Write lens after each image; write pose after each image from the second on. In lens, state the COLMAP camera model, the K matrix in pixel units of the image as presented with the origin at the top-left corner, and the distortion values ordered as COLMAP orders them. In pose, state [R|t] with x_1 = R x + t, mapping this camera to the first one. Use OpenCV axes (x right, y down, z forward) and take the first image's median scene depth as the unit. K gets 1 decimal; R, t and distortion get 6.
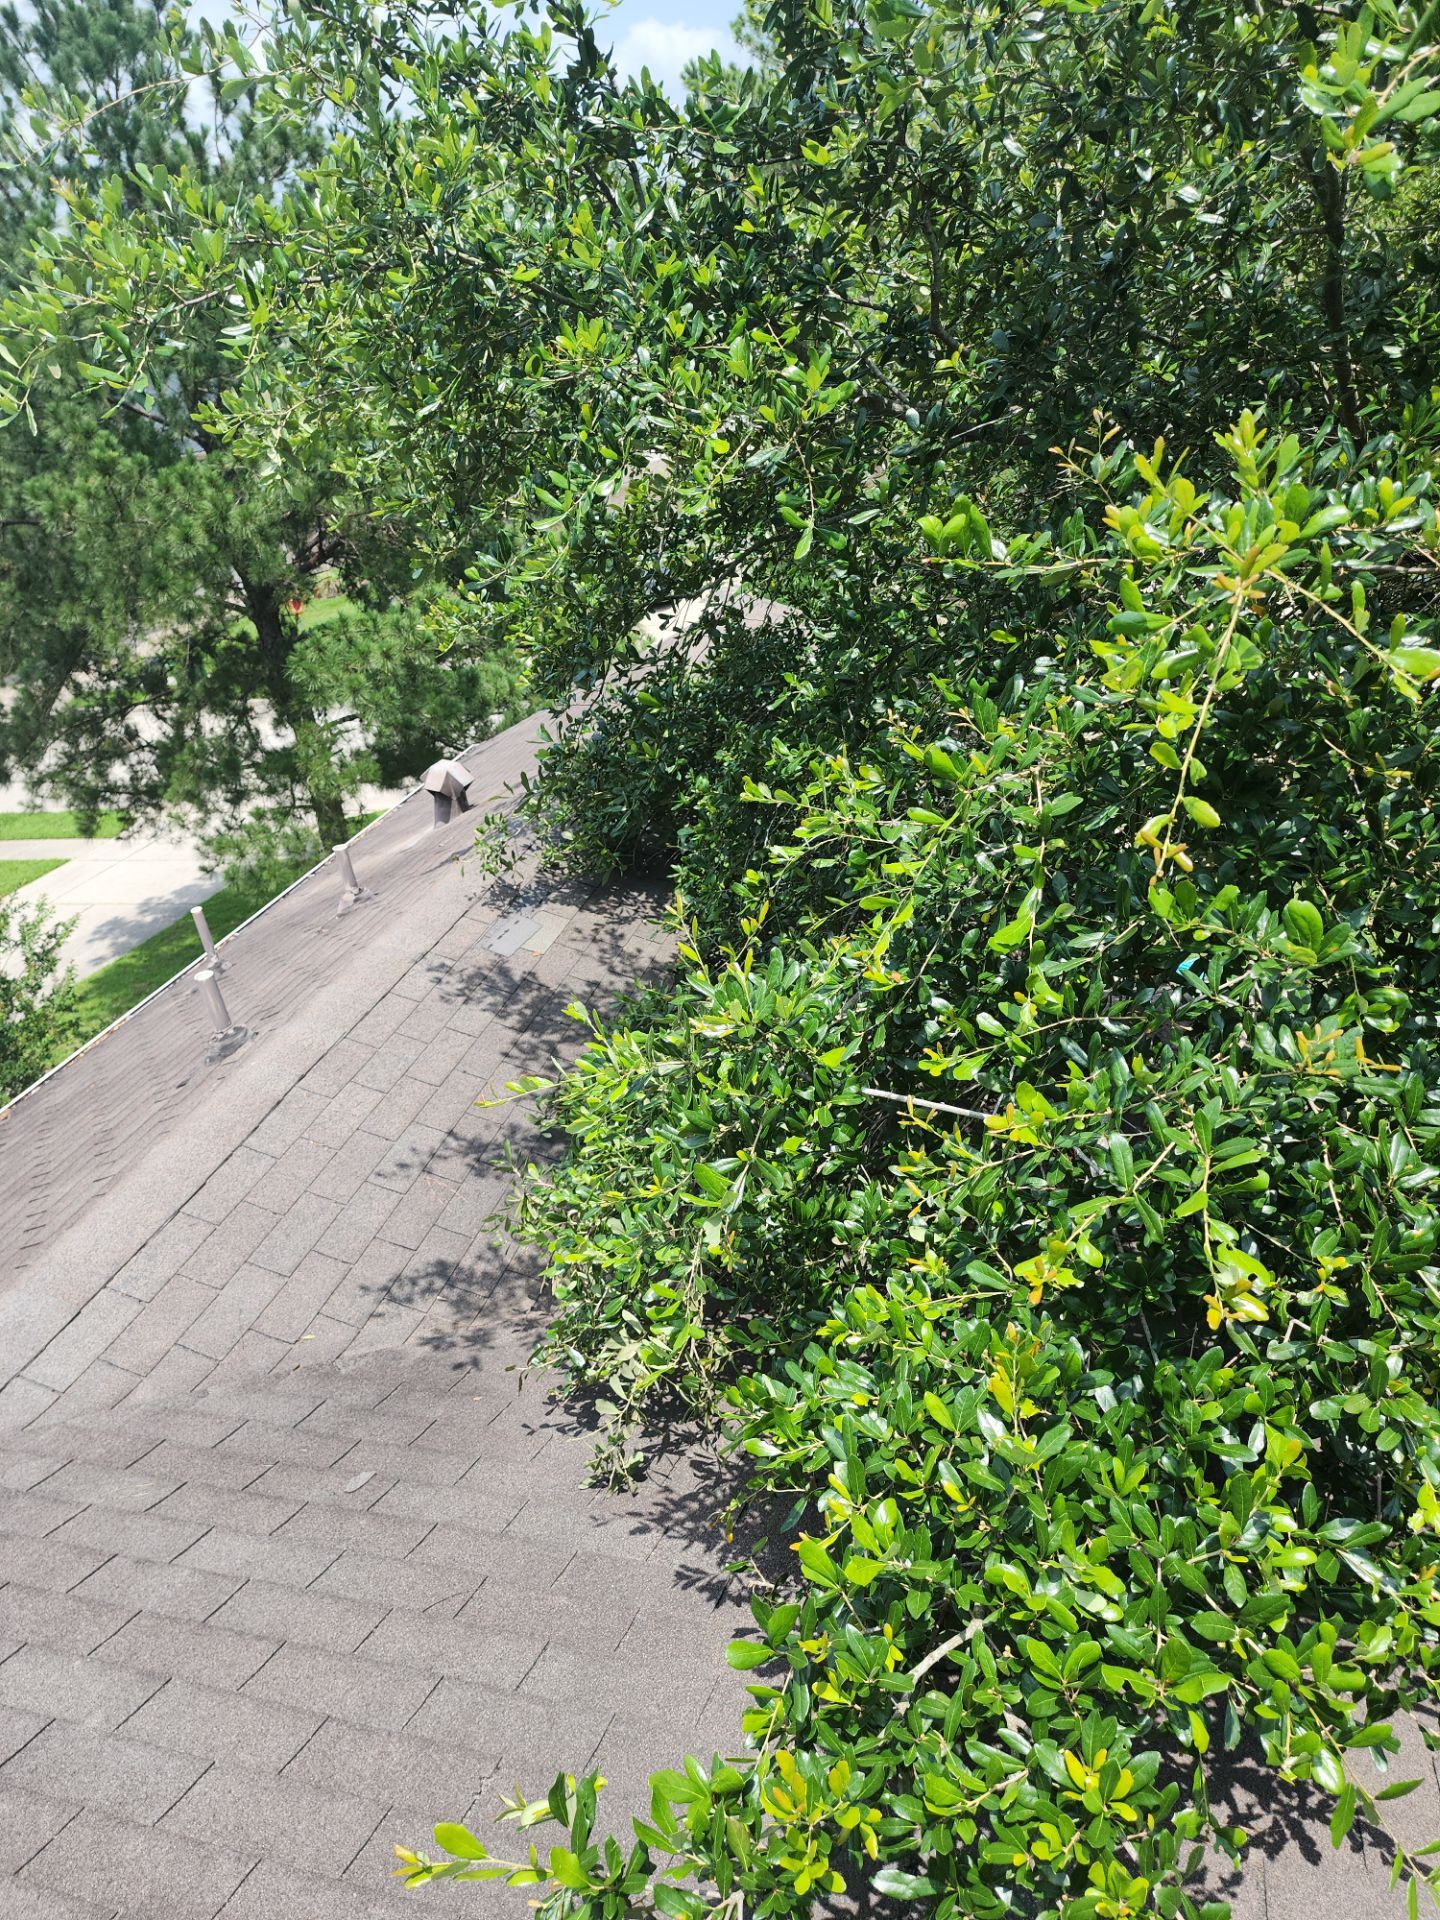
lens RADIAL K [[1312.6, 0, 703.7], [0, 1312.6, 959.8], [0, 0, 1]] dist [0.072258, -0.061363]
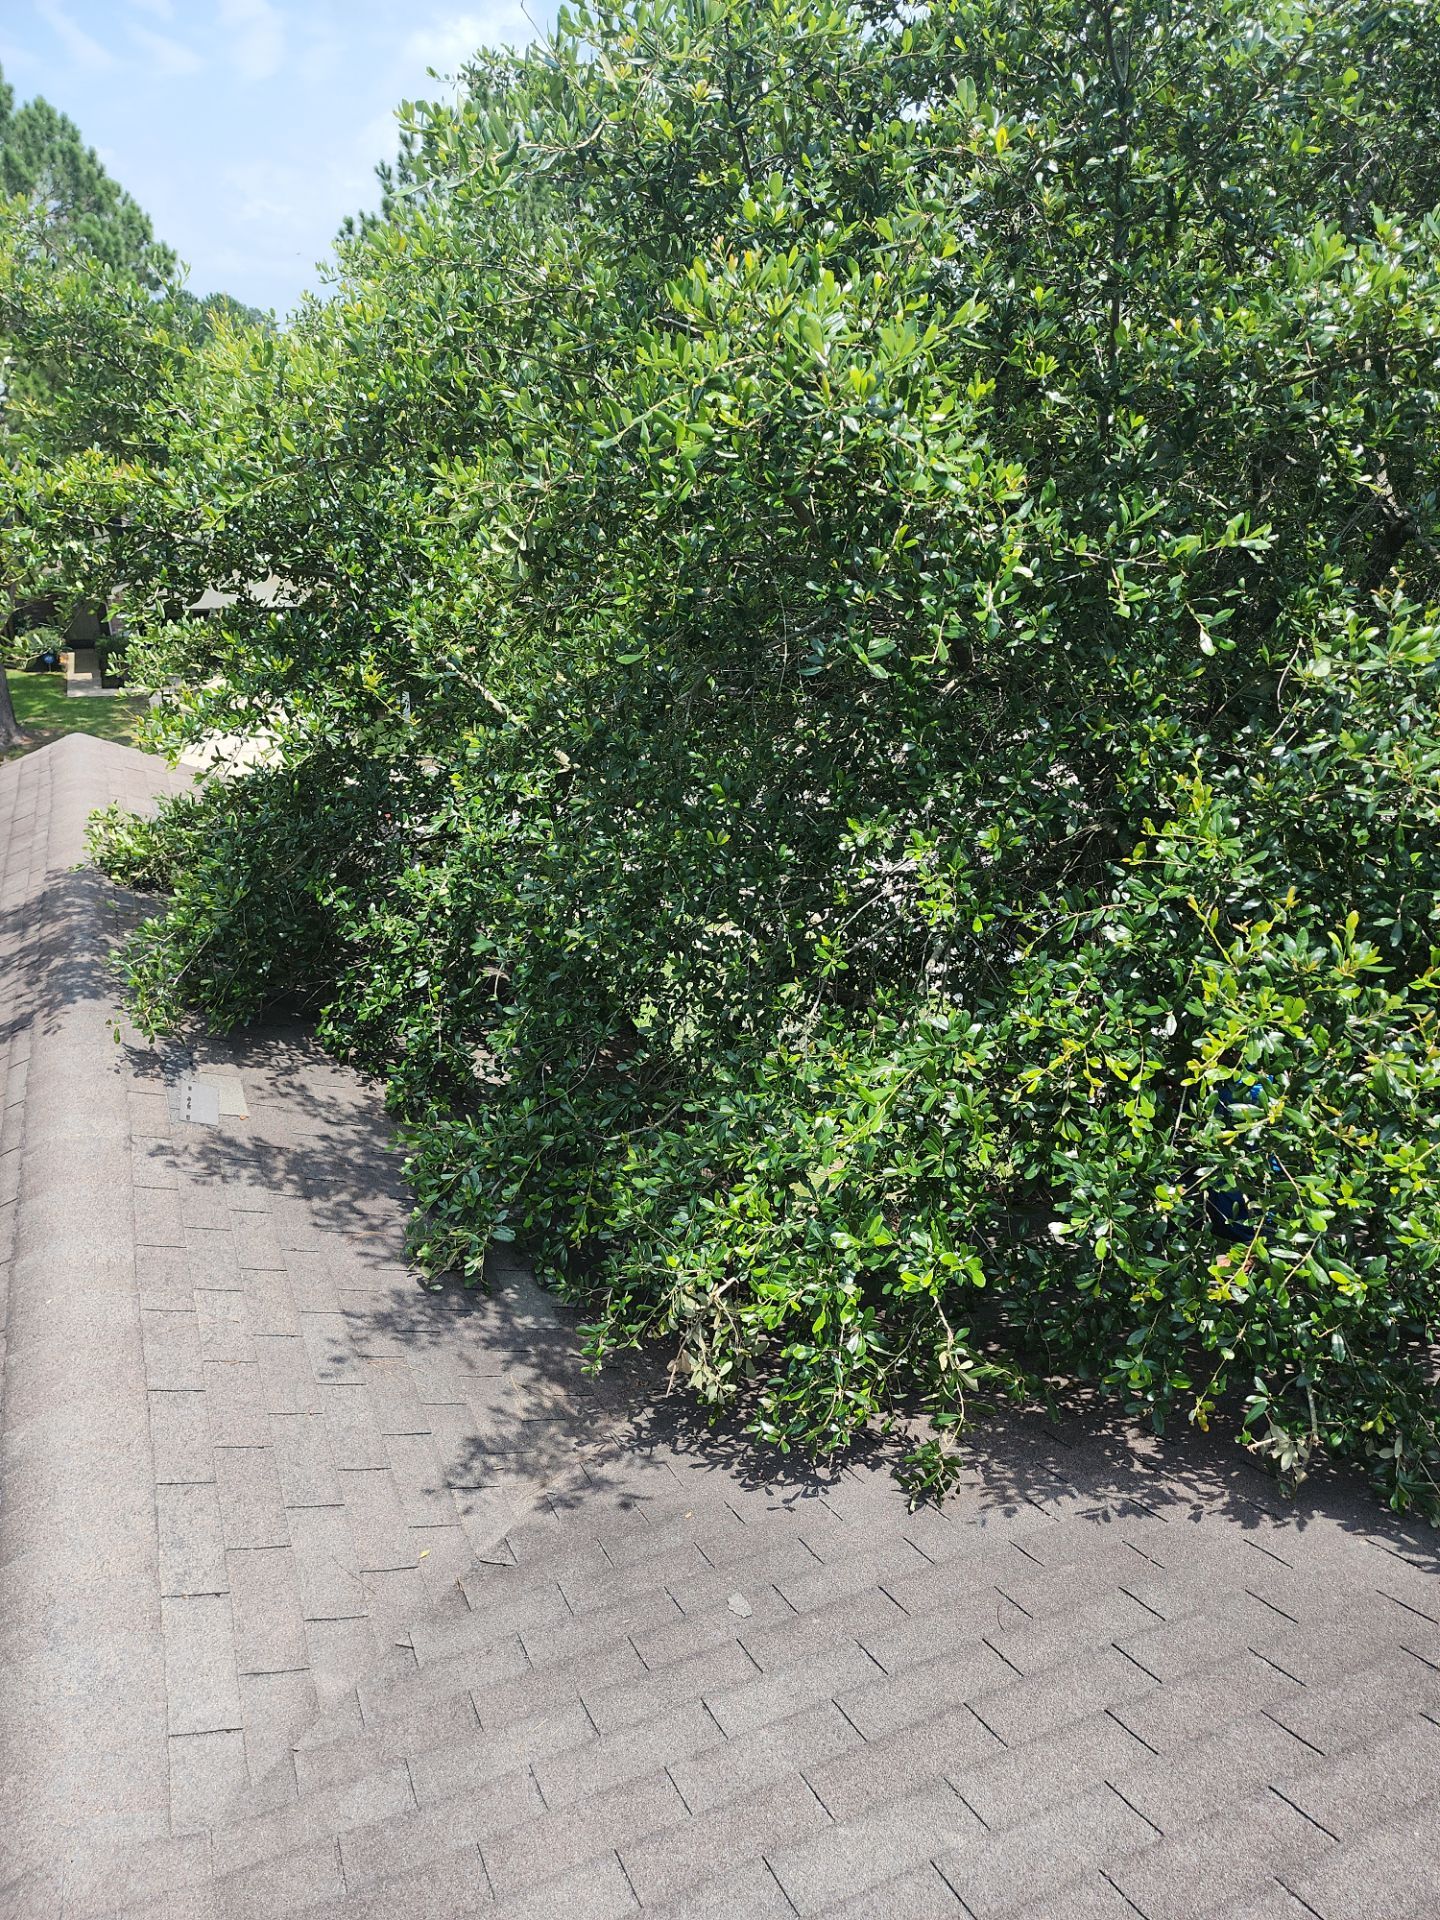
lens RADIAL K [[1312.6, 0, 733.1], [0, 1312.6, 949.6], [0, 0, 1]] dist [0.072258, -0.061363]
pose [[0.732640, -0.094294, 0.674053, -0.673616], [0.180567, 0.981796, -0.058917, -0.004479], [-0.656227, 0.164877, 0.736330, 0.190413]]
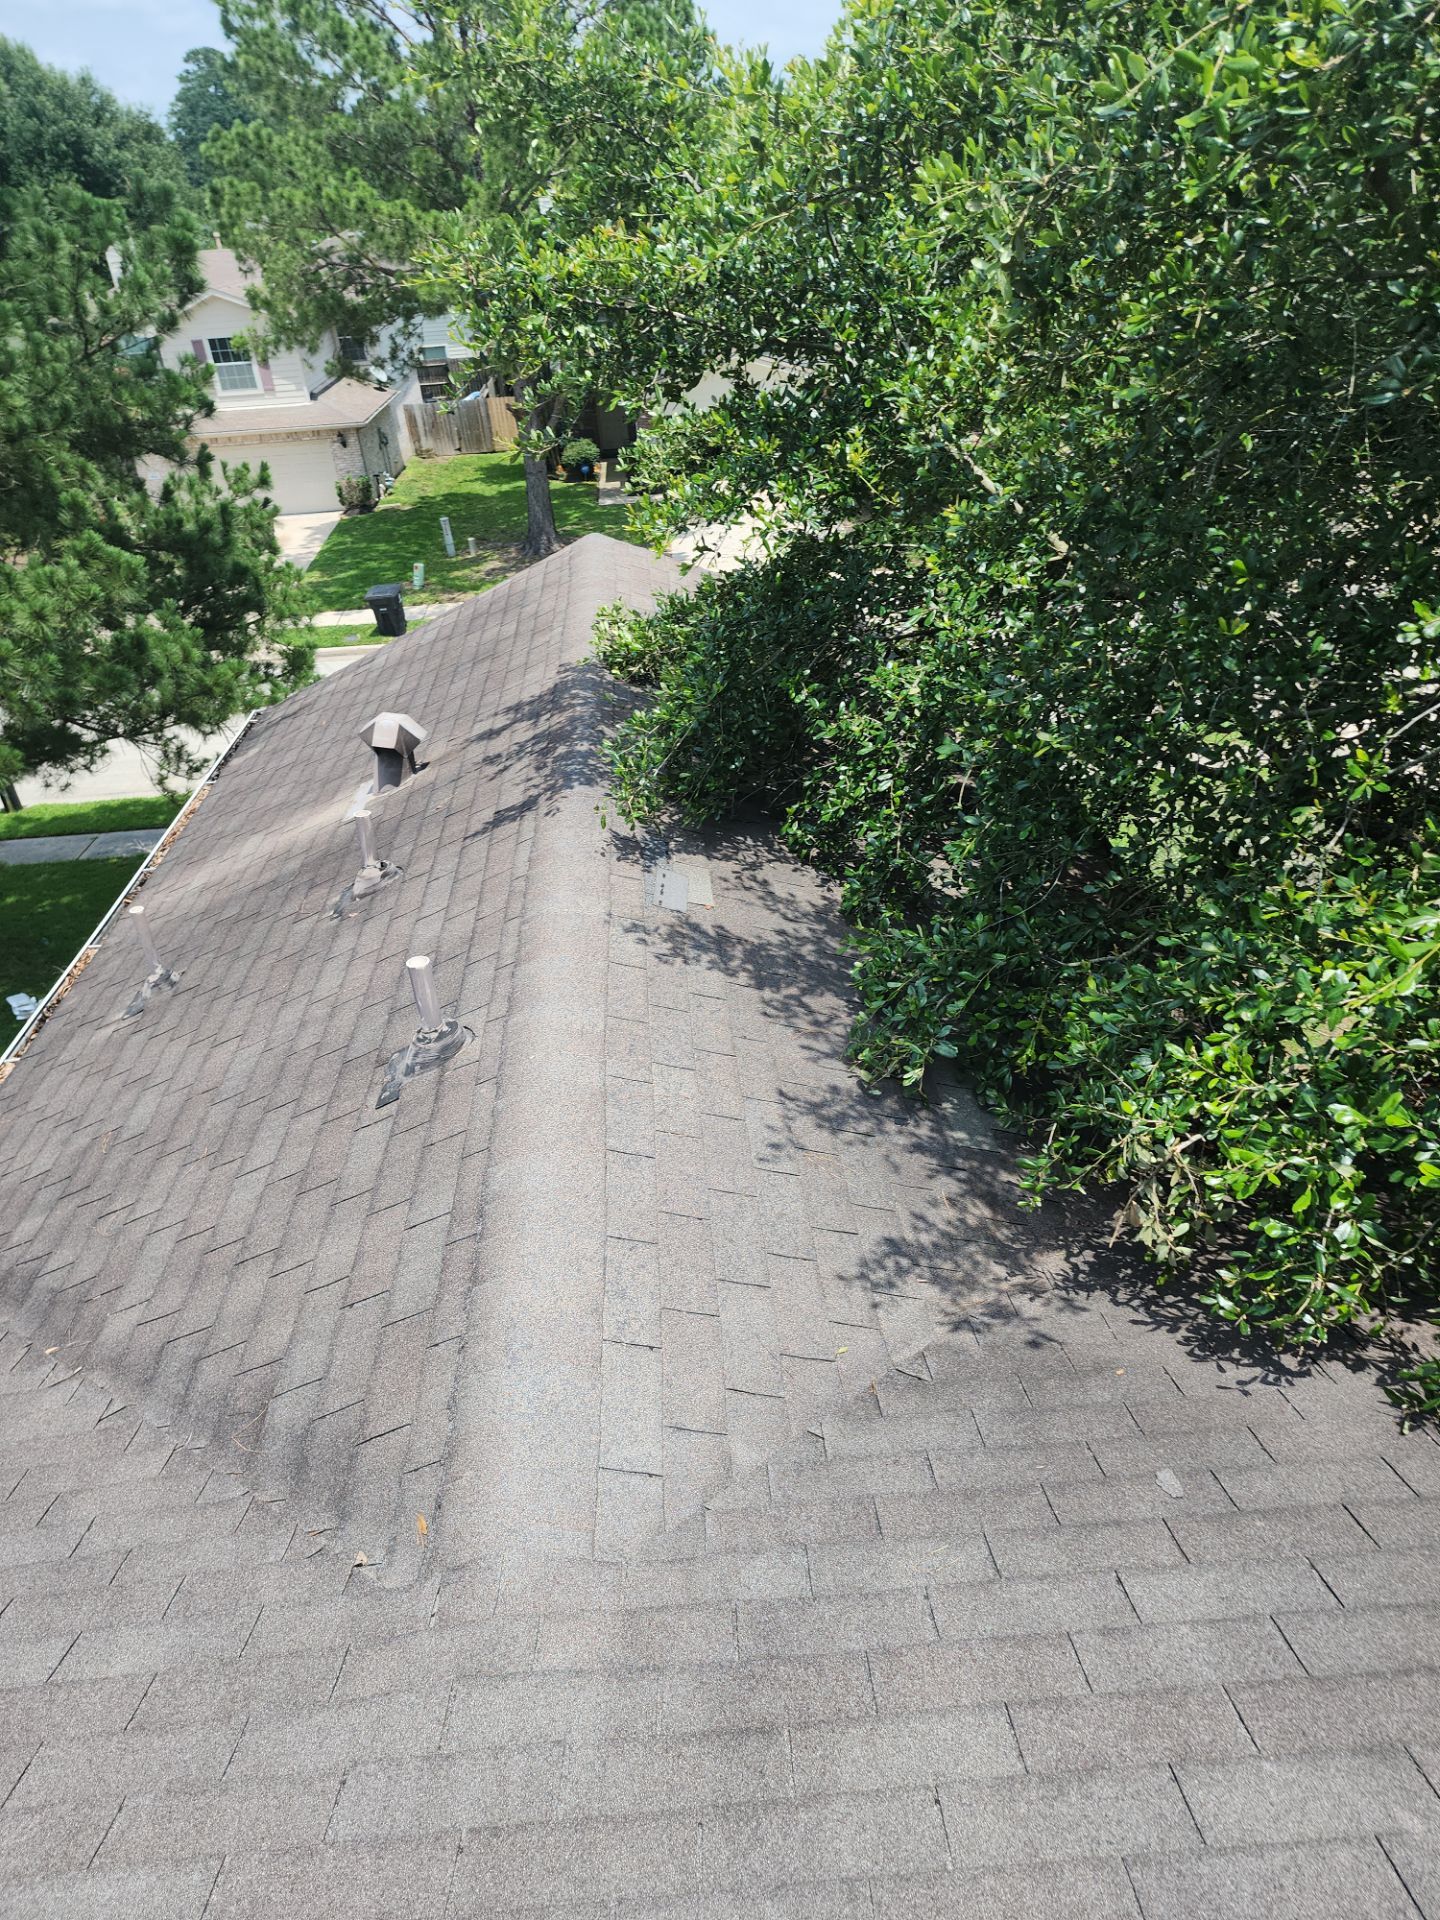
lens RADIAL K [[1312.6, 0, 691.4], [0, 1312.6, 954.0], [0, 0, 1]] dist [0.072258, -0.061363]
pose [[0.936571, -0.105518, 0.334216, -0.636693], [0.100677, 0.994410, 0.031828, -0.003284], [-0.335707, 0.003839, 0.941959, 0.230909]]
